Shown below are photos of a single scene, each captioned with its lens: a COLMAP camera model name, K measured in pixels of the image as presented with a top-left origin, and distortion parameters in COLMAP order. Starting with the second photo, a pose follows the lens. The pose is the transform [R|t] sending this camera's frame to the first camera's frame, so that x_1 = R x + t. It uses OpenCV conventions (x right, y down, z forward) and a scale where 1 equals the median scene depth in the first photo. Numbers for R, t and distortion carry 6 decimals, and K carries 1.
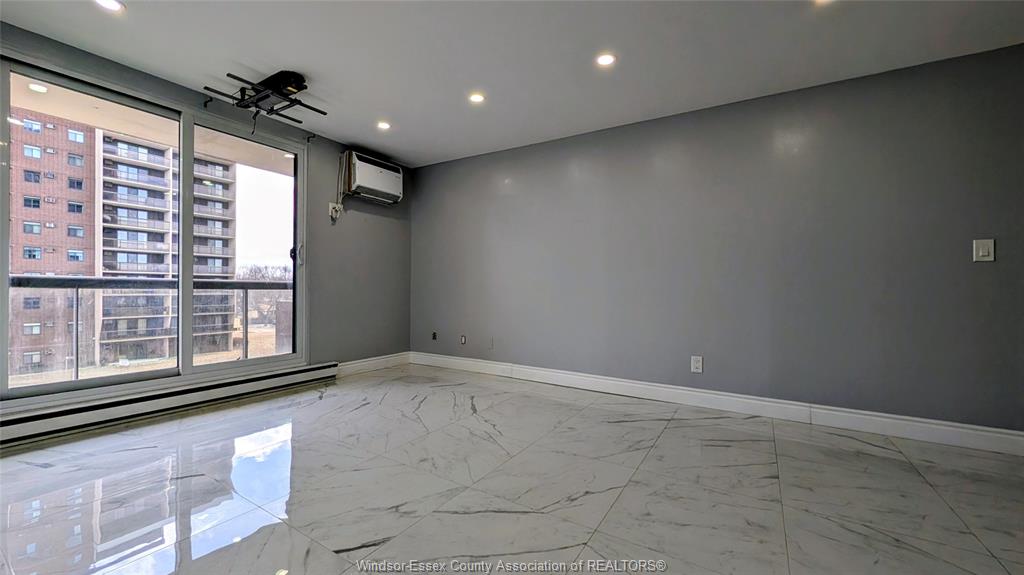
lens RADIAL K [[400.2, 0, 511.9], [0, 400.2, 286.5], [0, 0, 1]] dist [-0.000022, 0.000093]
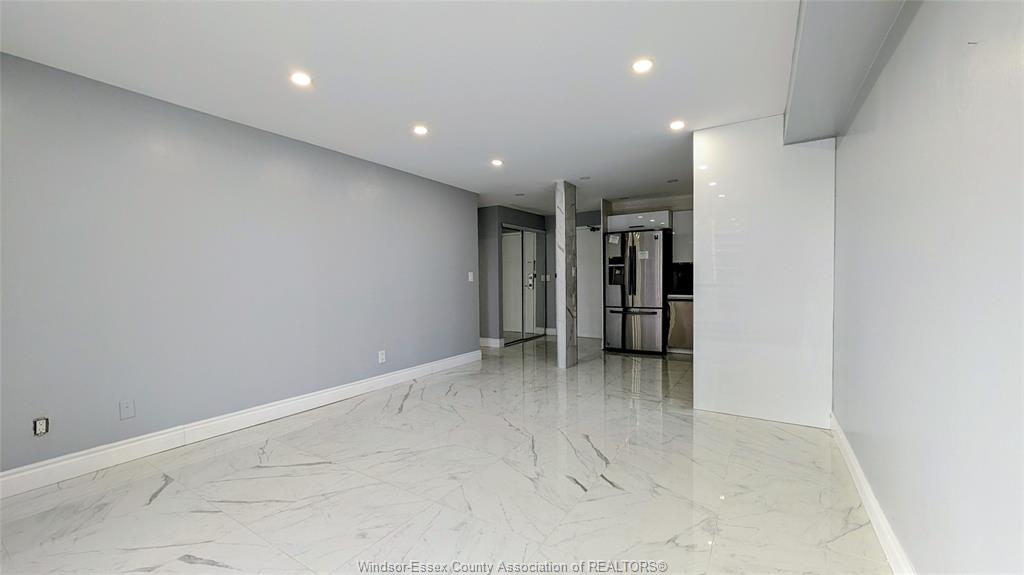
lens RADIAL K [[400.2, 0, 512.6], [0, 400.2, 284.8], [0, 0, 1]] dist [-0.000022, 0.000093]
pose [[0.001332, -0.023454, 0.999724, -0.986000], [0.007110, 0.999700, 0.023444, -0.083176], [-0.999974, 0.007077, 0.001499, 0.643770]]
